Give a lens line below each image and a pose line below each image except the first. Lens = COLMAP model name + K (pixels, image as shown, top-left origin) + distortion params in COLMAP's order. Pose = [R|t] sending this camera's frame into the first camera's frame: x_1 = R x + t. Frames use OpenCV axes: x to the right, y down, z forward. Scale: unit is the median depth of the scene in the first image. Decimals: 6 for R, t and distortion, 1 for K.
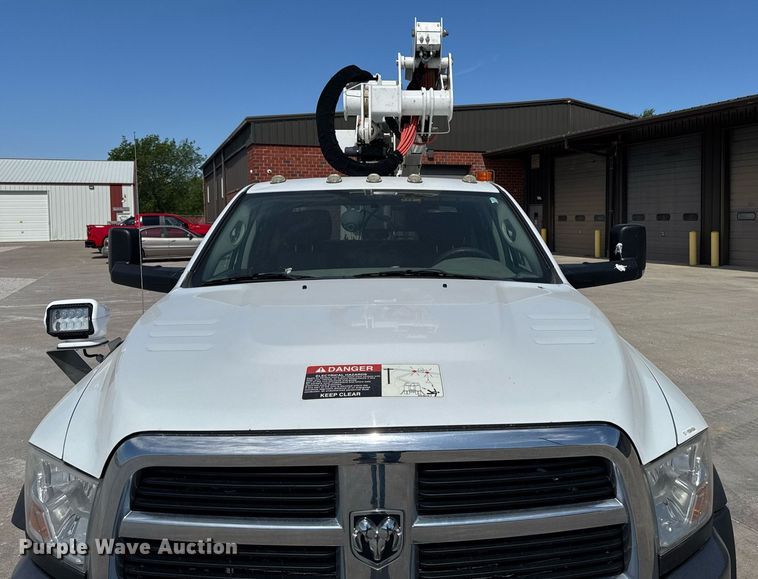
lens RADIAL K [[610.4, 0, 402.0], [0, 610.4, 254.3], [0, 0, 1]] dist [0.156805, -0.262168]
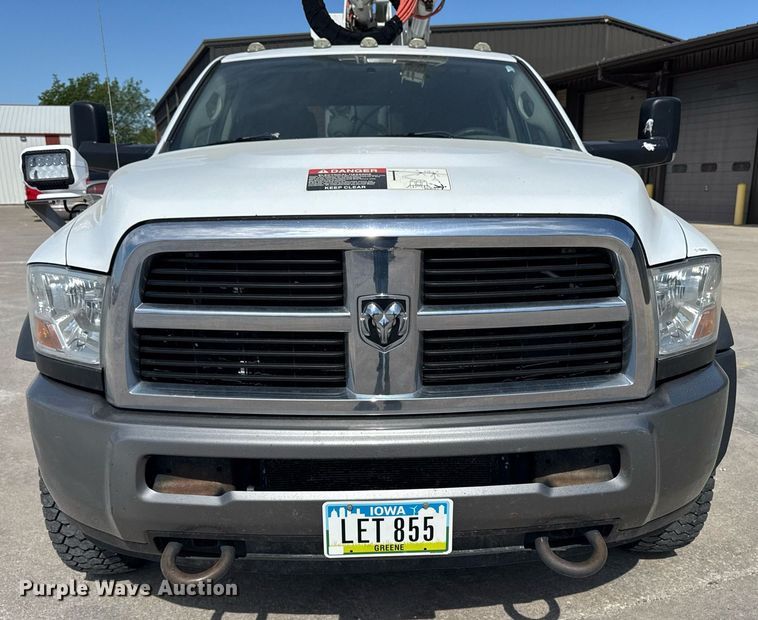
lens RADIAL K [[706.7, 0, 391.9], [0, 706.7, 385.4], [0, 0, 1]] dist [0.099917, -0.136157]
pose [[0.999982, 0.001963, -0.005588, -0.008155], [-0.000712, 0.976497, 0.215529, 0.125381], [0.005880, -0.215521, 0.976481, -0.073310]]
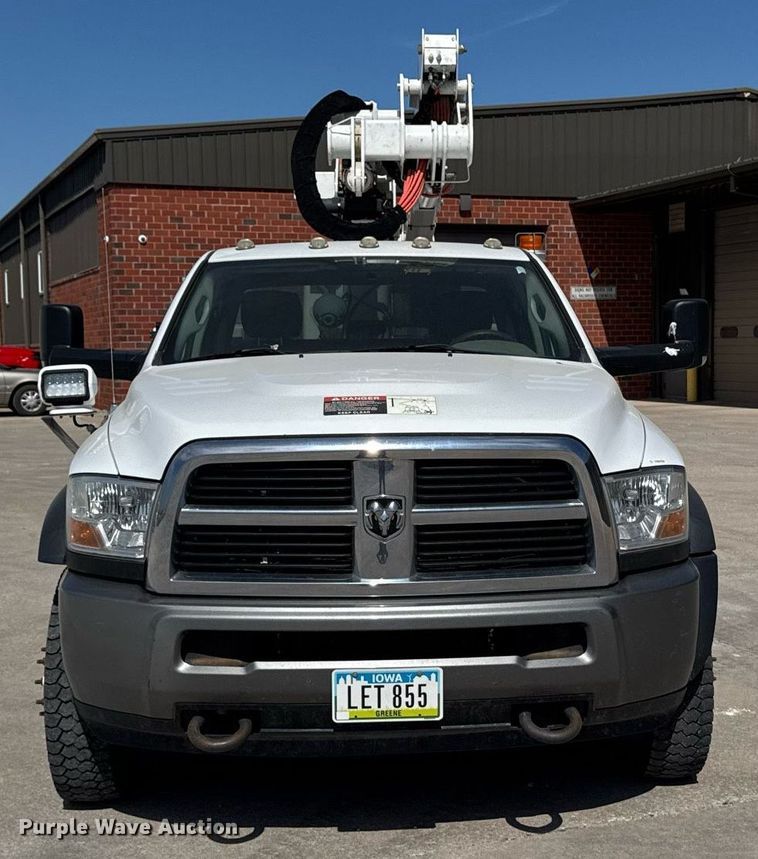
lens RADIAL K [[1321.1, 0, 399.8], [0, 1321.1, 448.4], [0, 0, 1]] dist [0.169952, -0.097028]
pose [[0.999982, -0.000283, -0.006033, 0.003529], [0.000412, 0.999772, 0.021341, 0.104809], [0.006026, -0.021343, 0.999754, -0.715140]]
